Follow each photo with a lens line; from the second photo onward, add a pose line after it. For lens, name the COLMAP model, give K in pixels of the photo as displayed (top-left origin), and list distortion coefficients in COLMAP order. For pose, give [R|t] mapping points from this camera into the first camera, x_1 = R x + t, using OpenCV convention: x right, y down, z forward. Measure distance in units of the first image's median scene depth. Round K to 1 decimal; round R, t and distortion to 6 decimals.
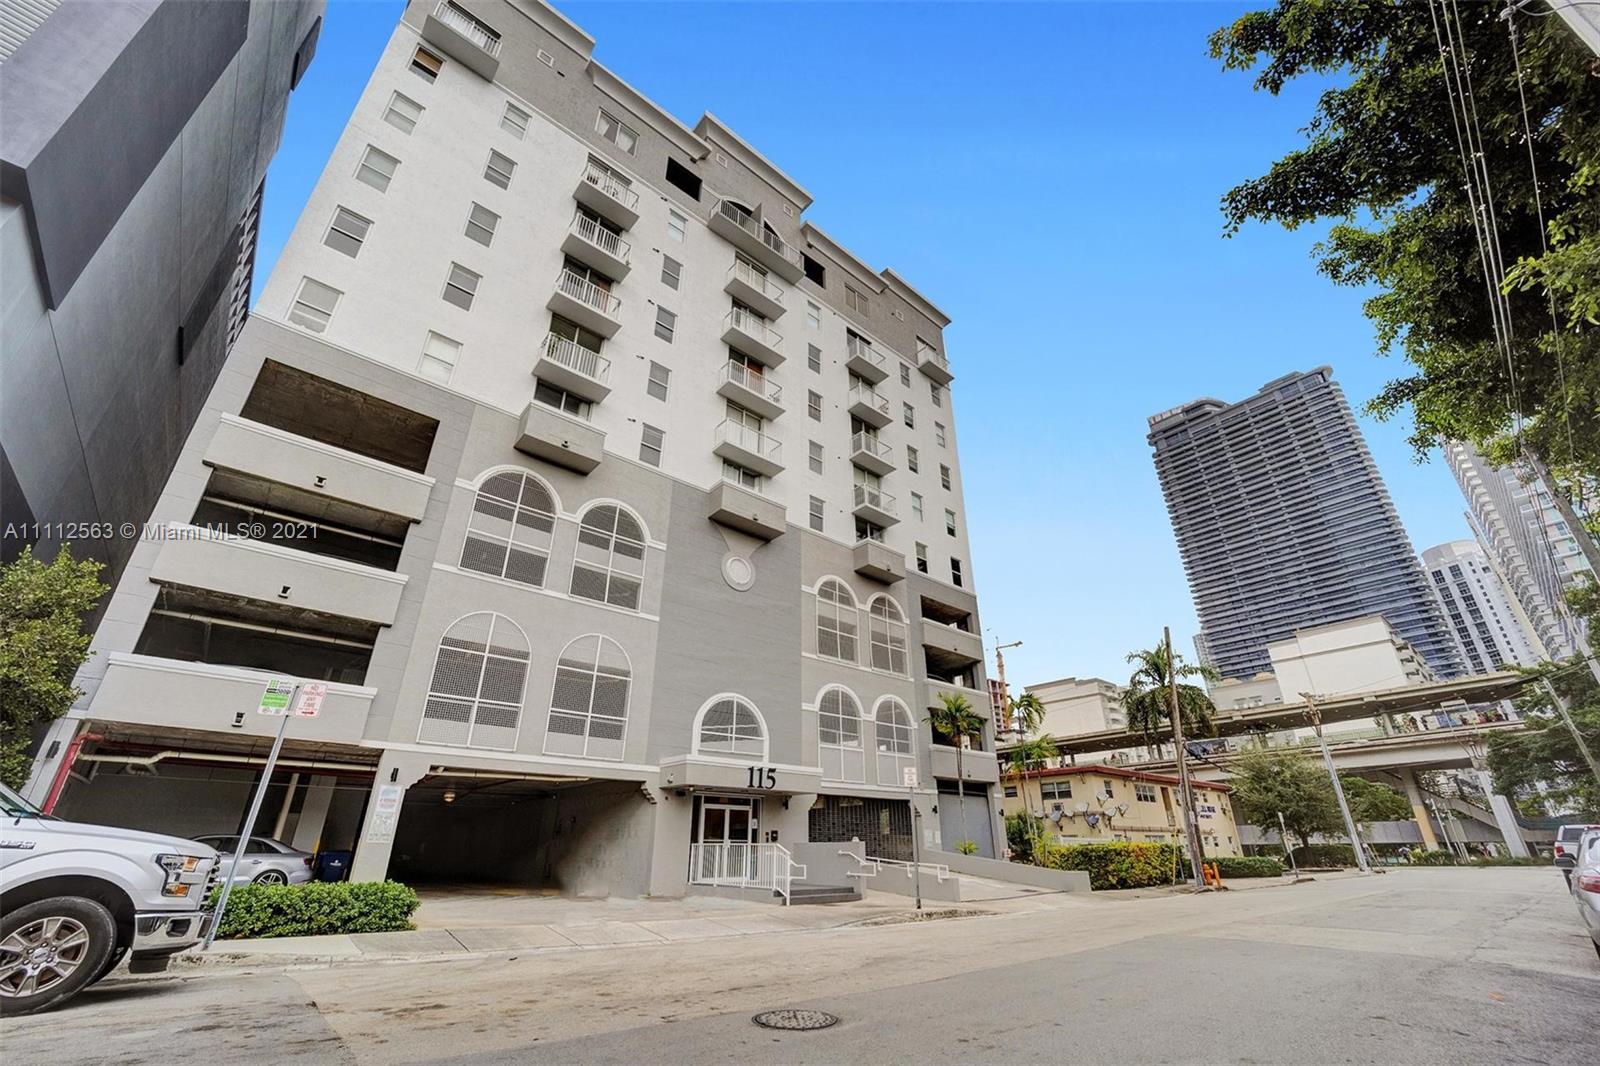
lens RADIAL K [[645.8, 0, 799.2], [0, 645.8, 541.2], [0, 0, 1]] dist [-0.018686, 0.000194]
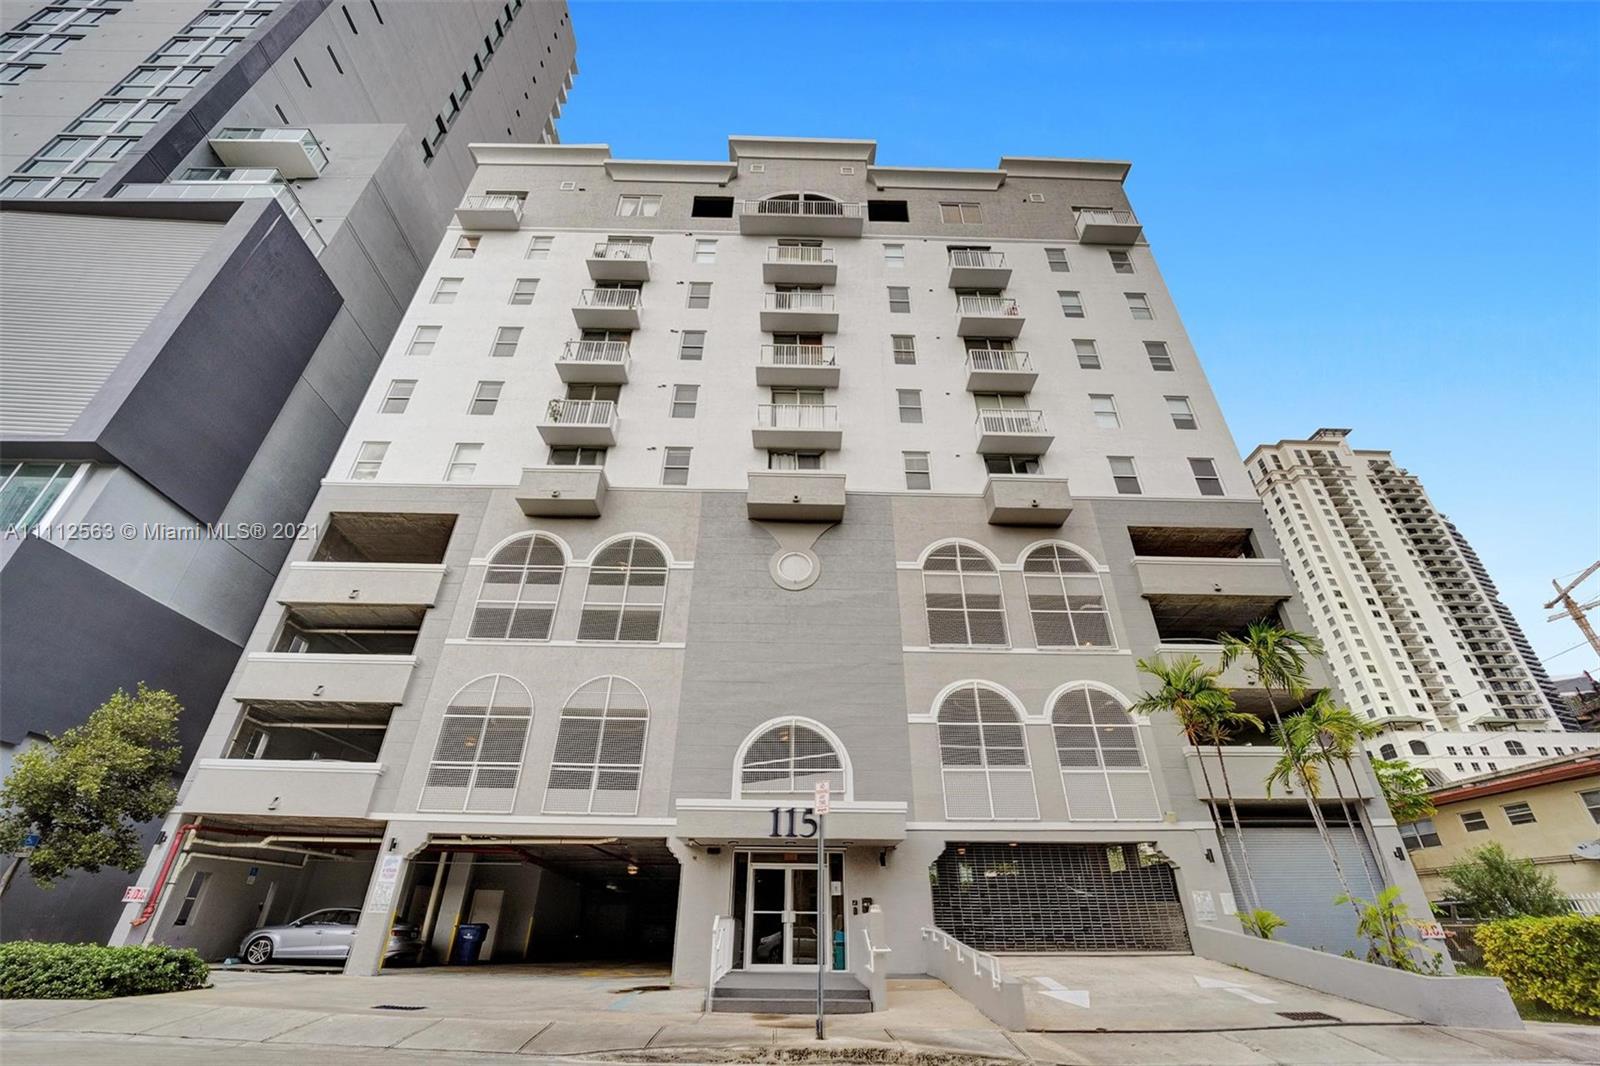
lens RADIAL K [[645.8, 0, 799.2], [0, 645.8, 541.2], [0, 0, 1]] dist [-0.018686, 0.000194]
pose [[0.770429, -0.321928, -0.550274, 0.406404], [0.268748, 0.946700, -0.177580, 0.176647], [0.578112, -0.011072, 0.815882, 0.369213]]
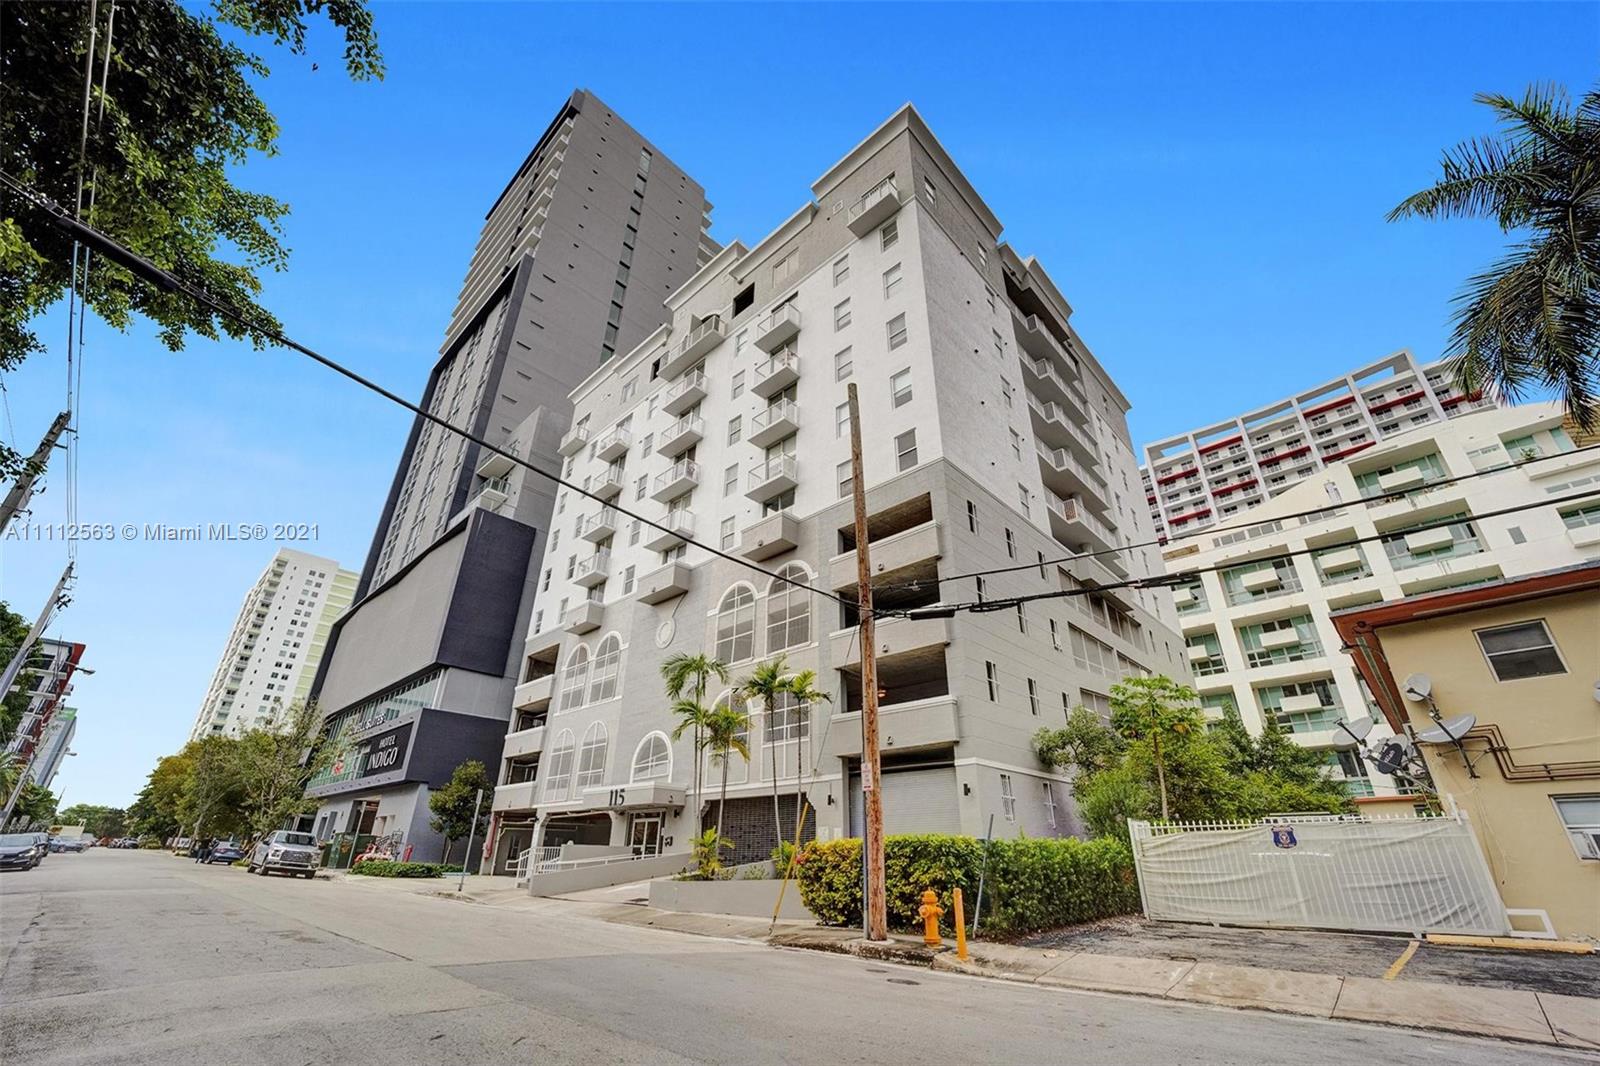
lens RADIAL K [[641.3, 0, 800.0], [0, 641.3, 533.0], [0, 0, 1]] dist [-0.017024, 0.000036]
pose [[0.106319, -0.444936, -0.889229, 1.256722], [0.433713, 0.825492, -0.361188, 0.500437], [0.894757, -0.347269, 0.280740, 1.041777]]
